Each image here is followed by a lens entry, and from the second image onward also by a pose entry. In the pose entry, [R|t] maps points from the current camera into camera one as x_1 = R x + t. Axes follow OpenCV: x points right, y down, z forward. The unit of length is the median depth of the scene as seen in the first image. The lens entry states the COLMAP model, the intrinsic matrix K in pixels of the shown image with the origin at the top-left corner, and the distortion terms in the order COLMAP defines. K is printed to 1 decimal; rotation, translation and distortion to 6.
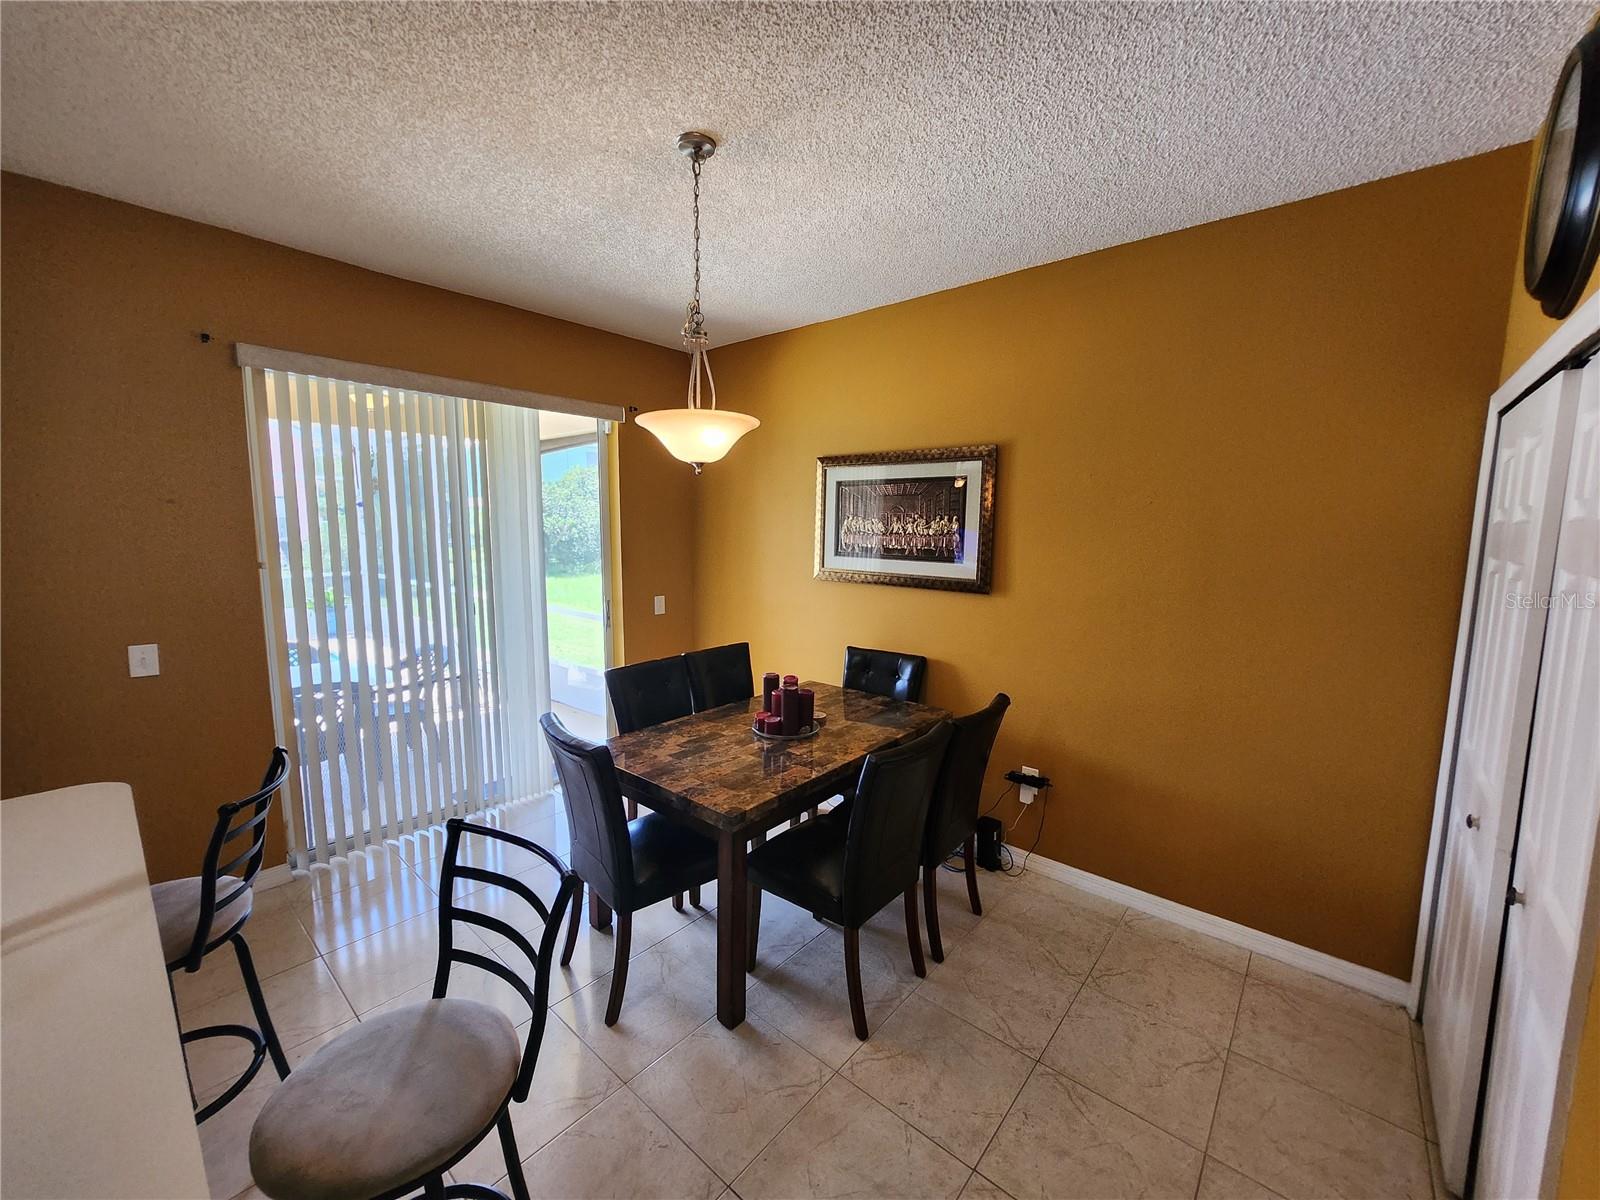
lens RADIAL K [[627.8, 0, 796.7], [0, 627.8, 600.0], [0, 0, 1]] dist [-0.007380, 0.003067]
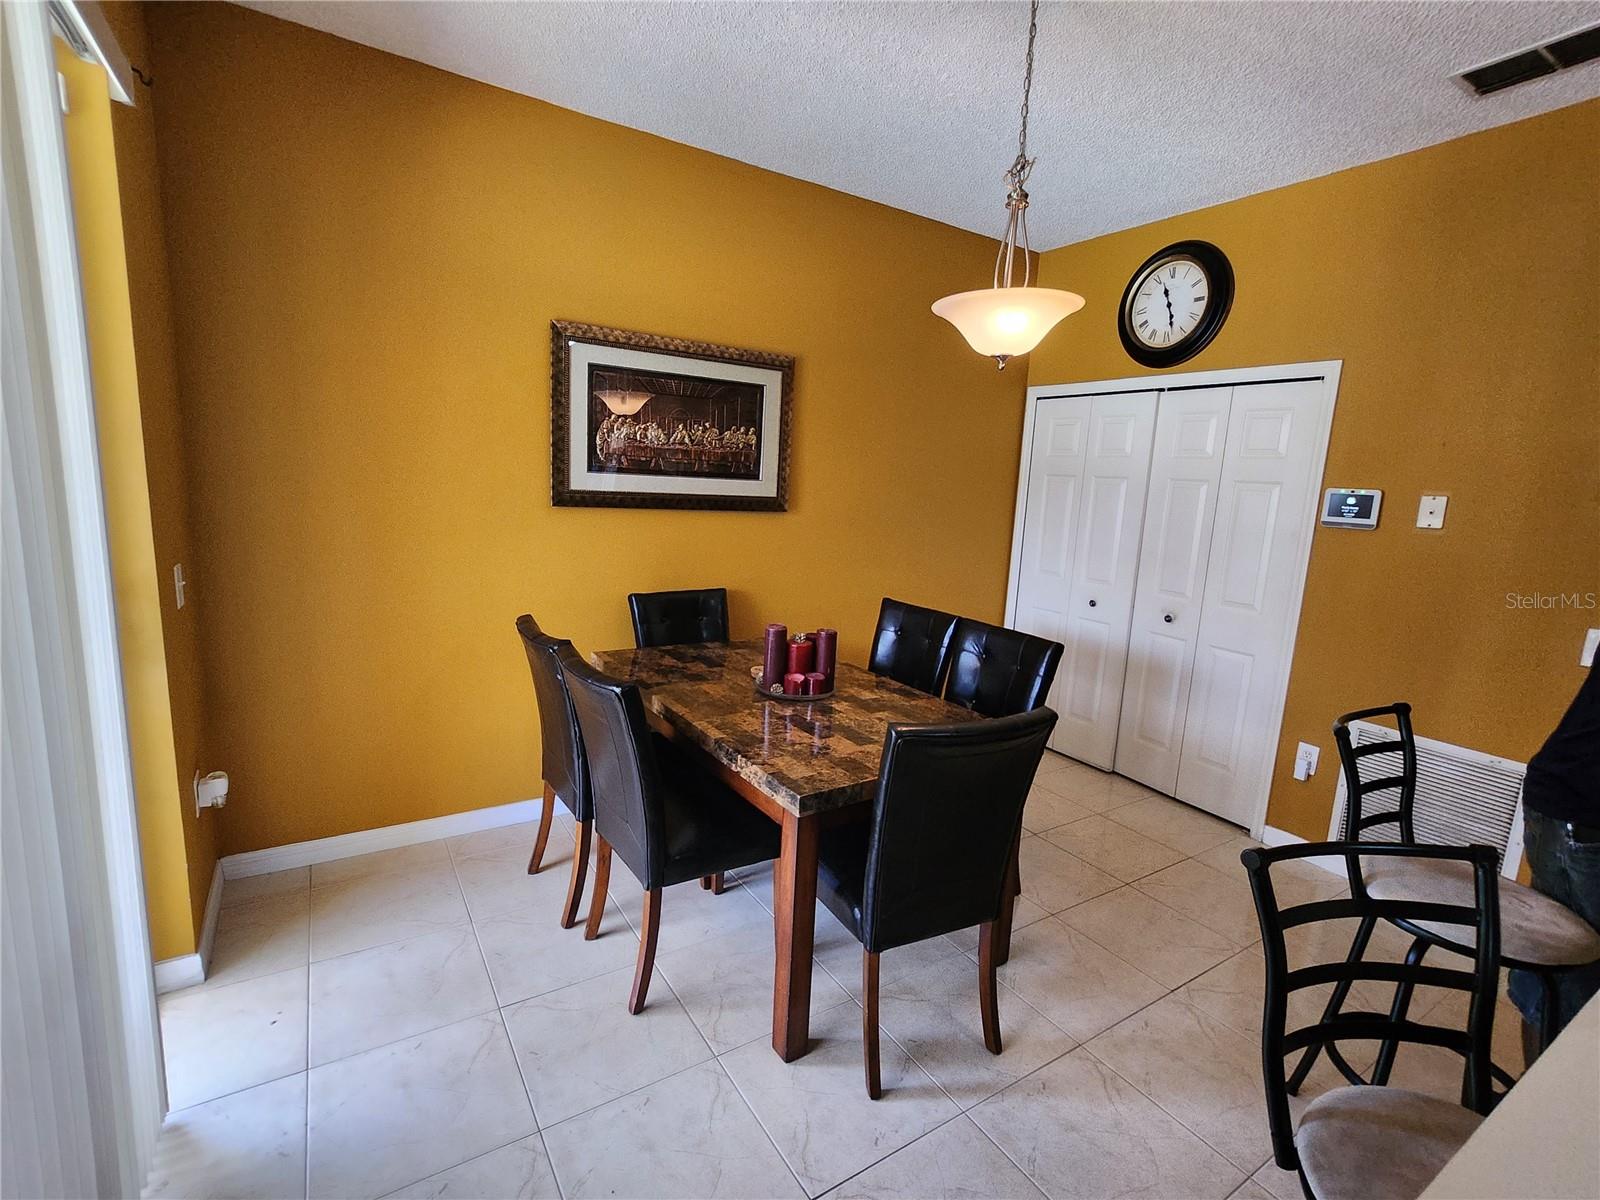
lens RADIAL K [[739.1, 0, 799.2], [0, 739.1, 599.3], [0, 0, 1]] dist [-0.003083, 0.000462]
pose [[0.274075, -0.151855, 0.949644, -0.786804], [0.062826, 0.988173, 0.139884, -0.034012], [-0.959654, 0.021324, 0.280373, 0.641141]]
